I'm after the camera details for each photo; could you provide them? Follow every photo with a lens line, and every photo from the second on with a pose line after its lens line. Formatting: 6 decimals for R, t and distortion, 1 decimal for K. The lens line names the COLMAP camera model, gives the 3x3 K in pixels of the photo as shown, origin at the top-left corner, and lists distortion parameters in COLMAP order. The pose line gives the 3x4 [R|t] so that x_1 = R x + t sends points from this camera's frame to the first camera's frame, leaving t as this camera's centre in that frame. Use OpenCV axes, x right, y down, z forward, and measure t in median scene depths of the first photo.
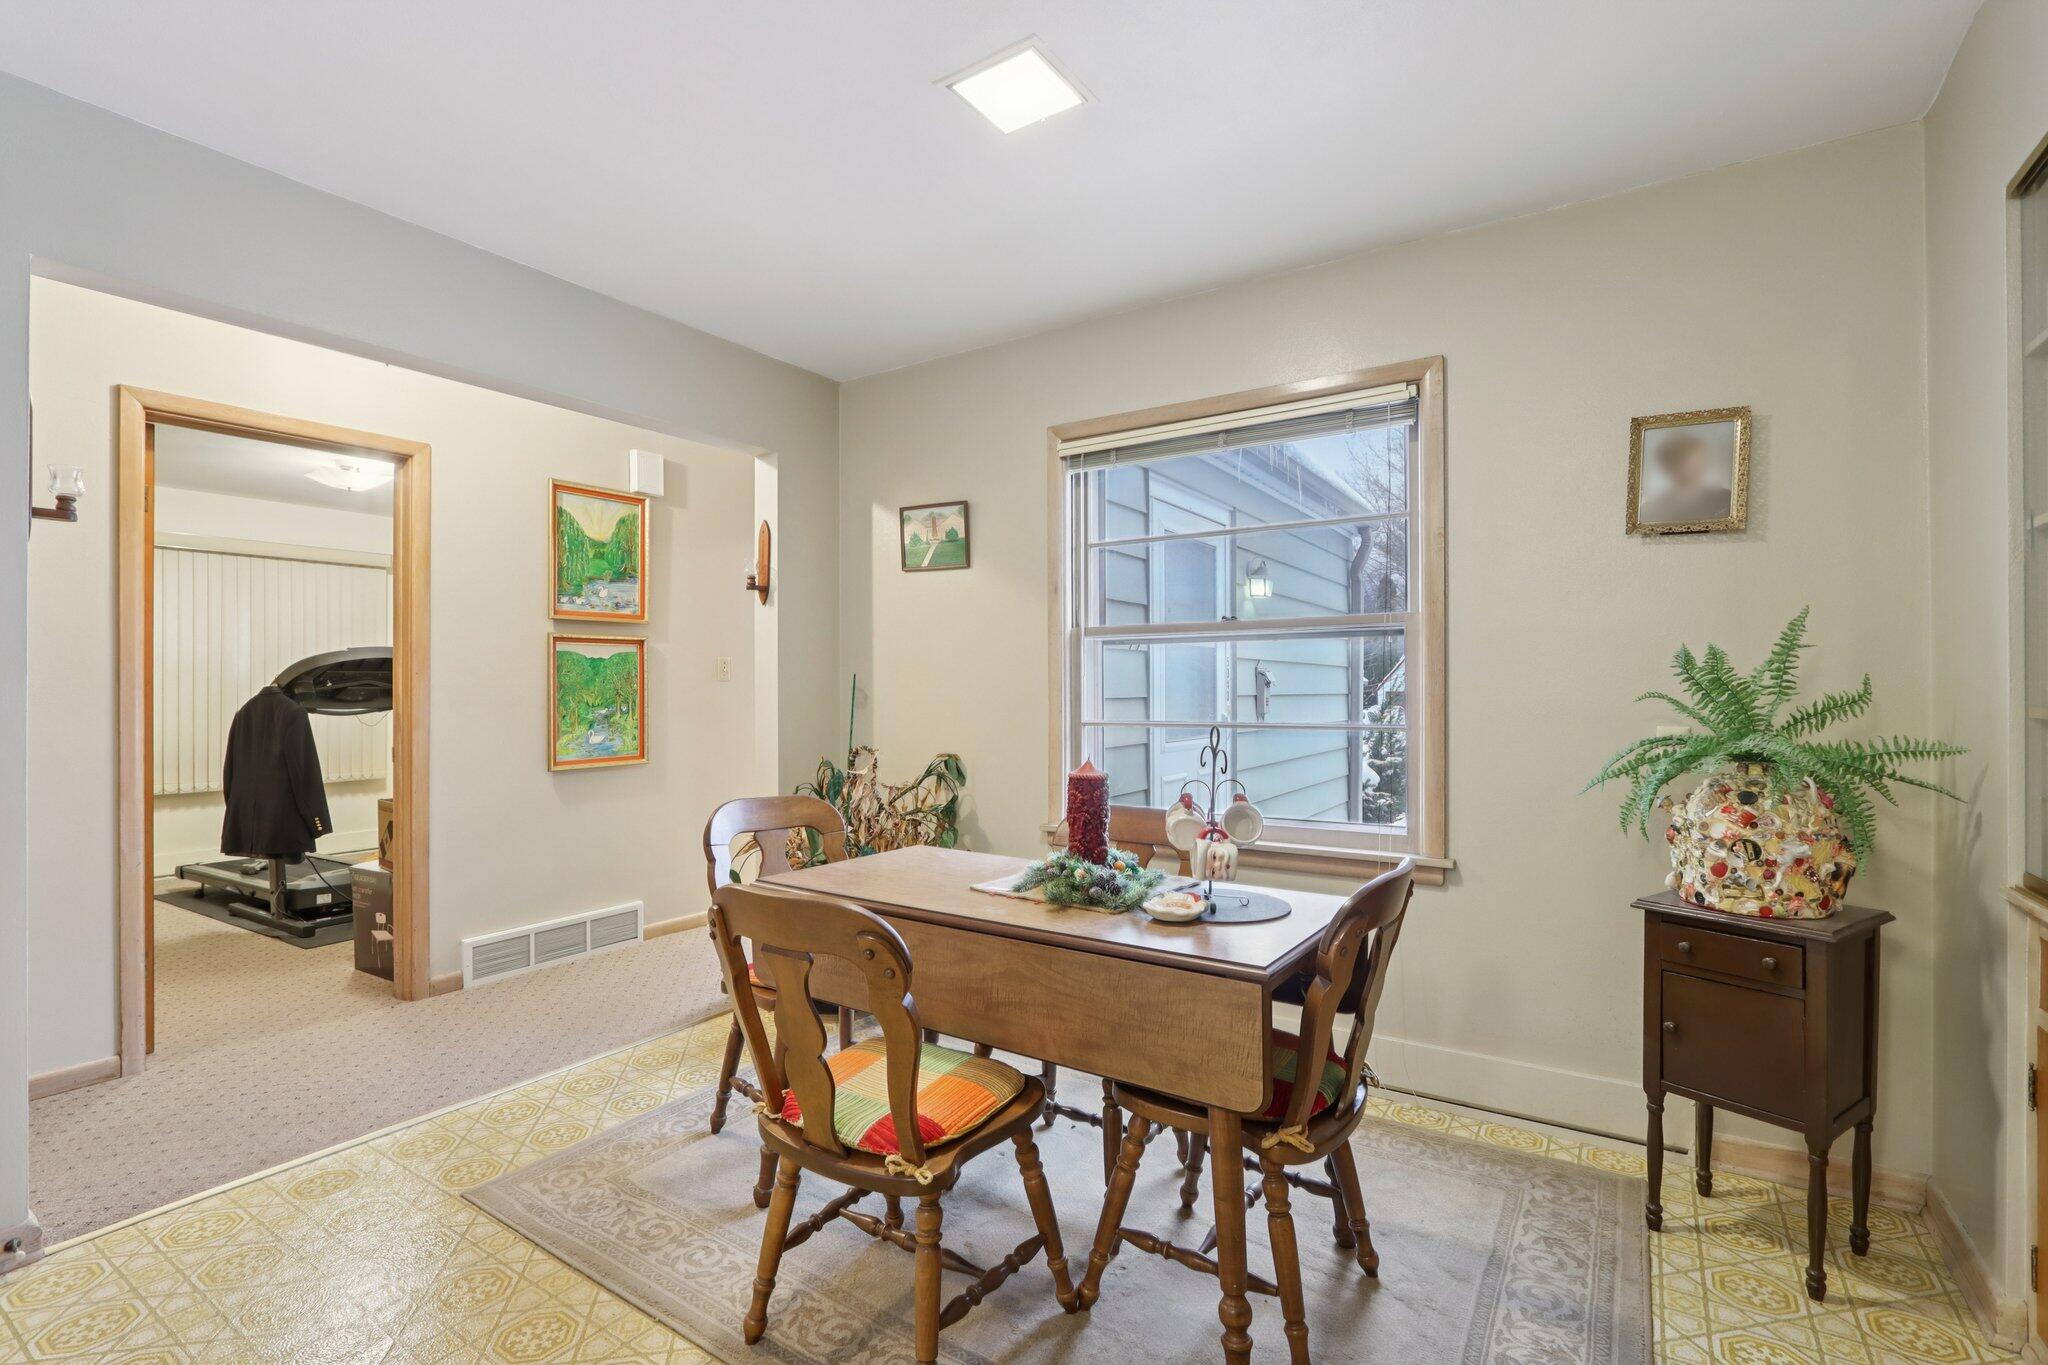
lens RADIAL K [[926.7, 0, 1018.5], [0, 926.7, 691.1], [0, 0, 1]] dist [-0.017795, 0.000058]
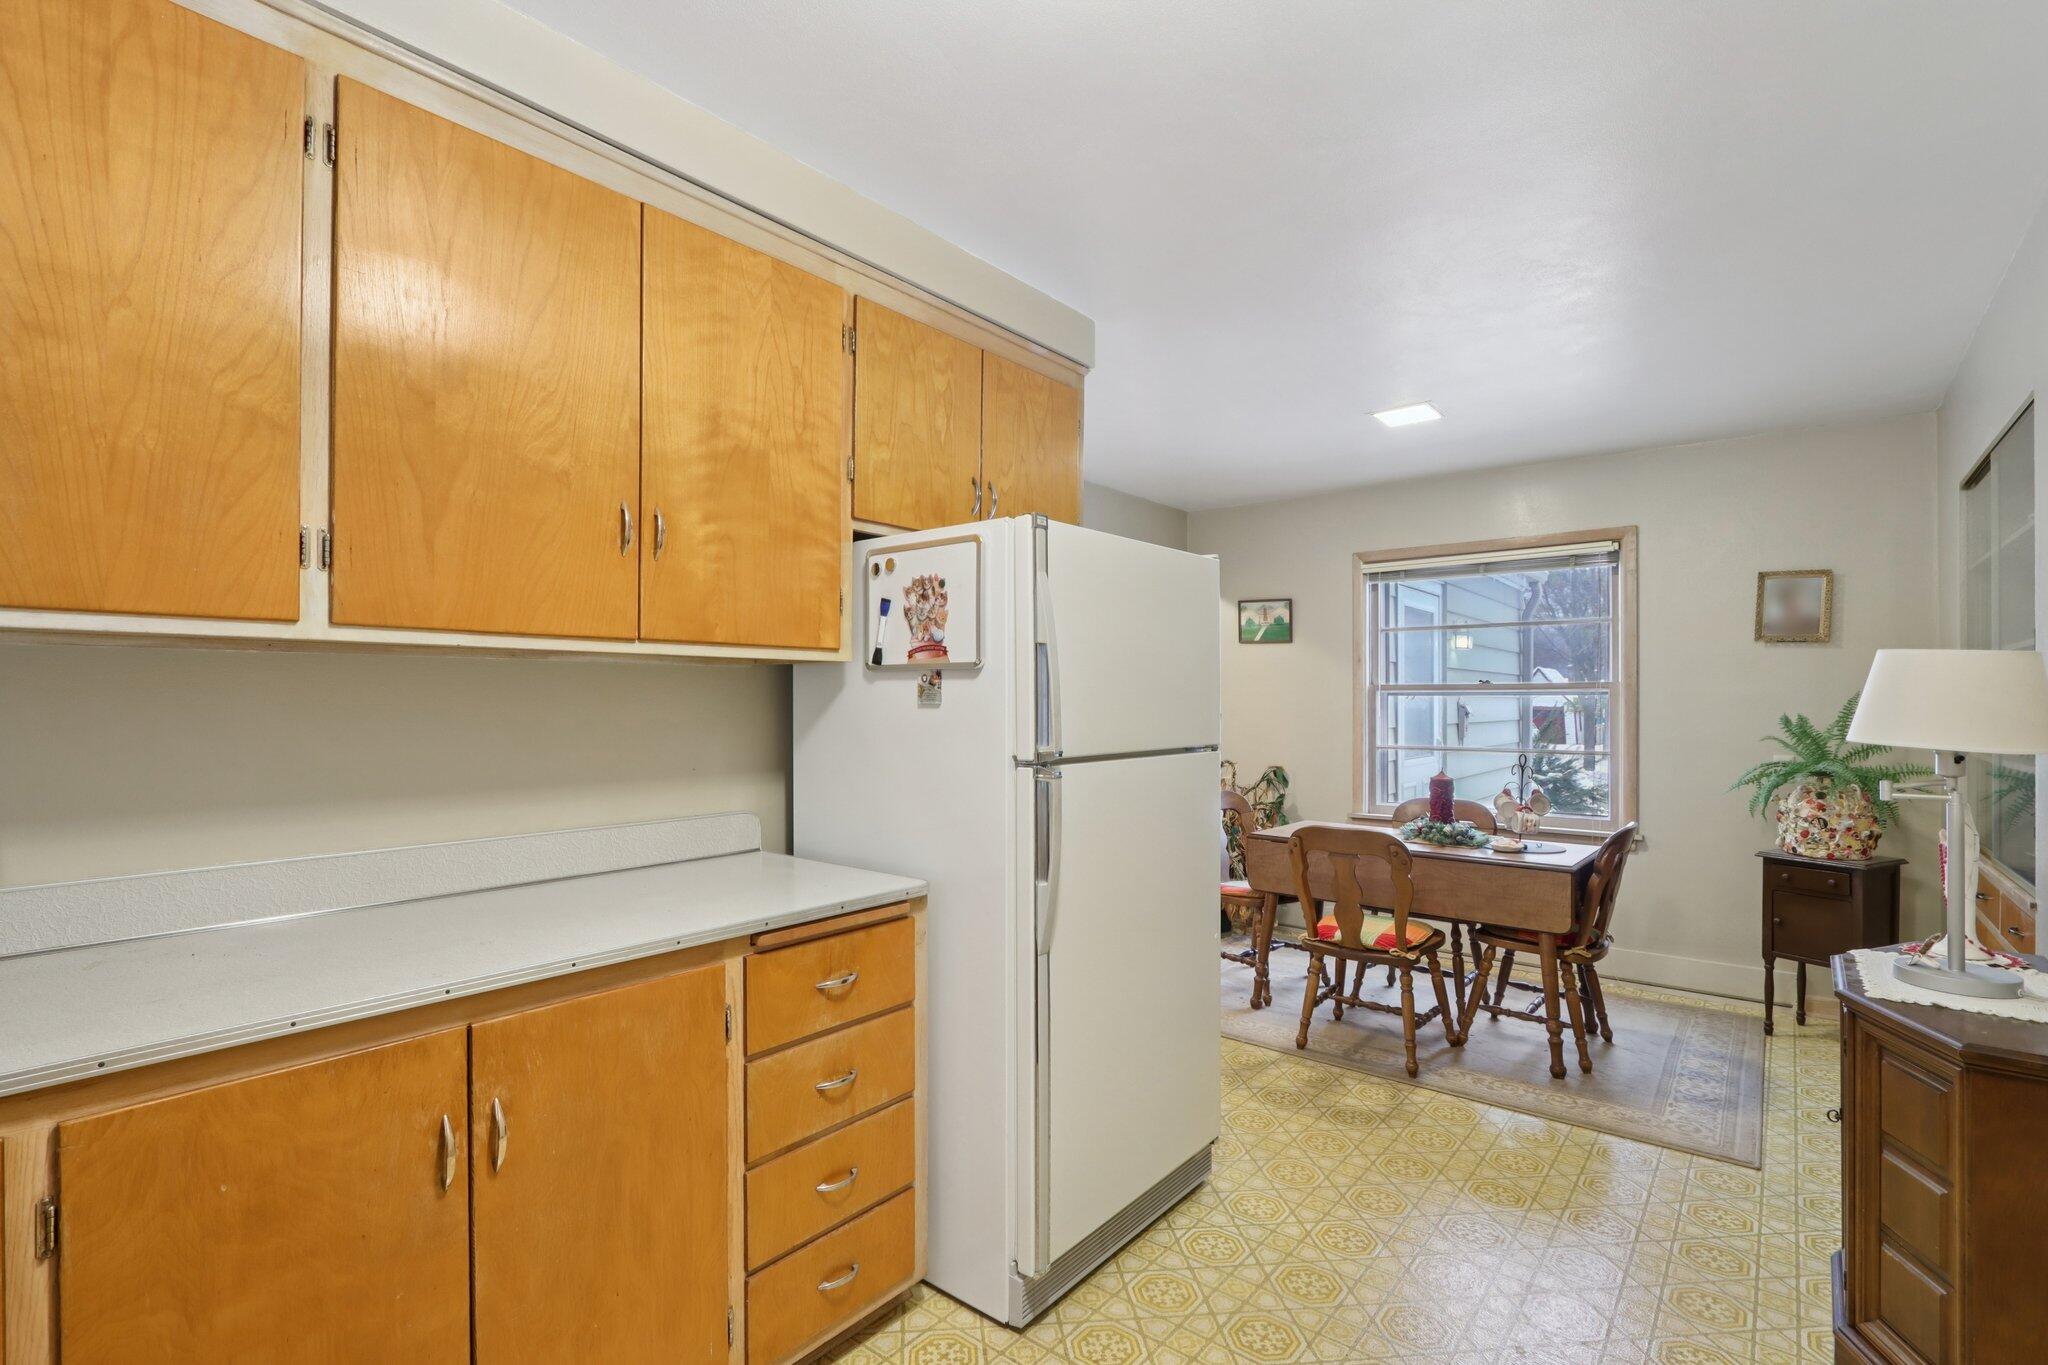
lens RADIAL K [[947.2, 0, 1004.2], [0, 947.2, 697.7], [0, 0, 1]] dist [-0.017339, 0.000268]
pose [[0.994331, 0.005194, -0.106199, -0.622247], [-0.005551, 0.999980, -0.003063, -0.063948], [0.106181, 0.003635, 0.994340, -1.013332]]
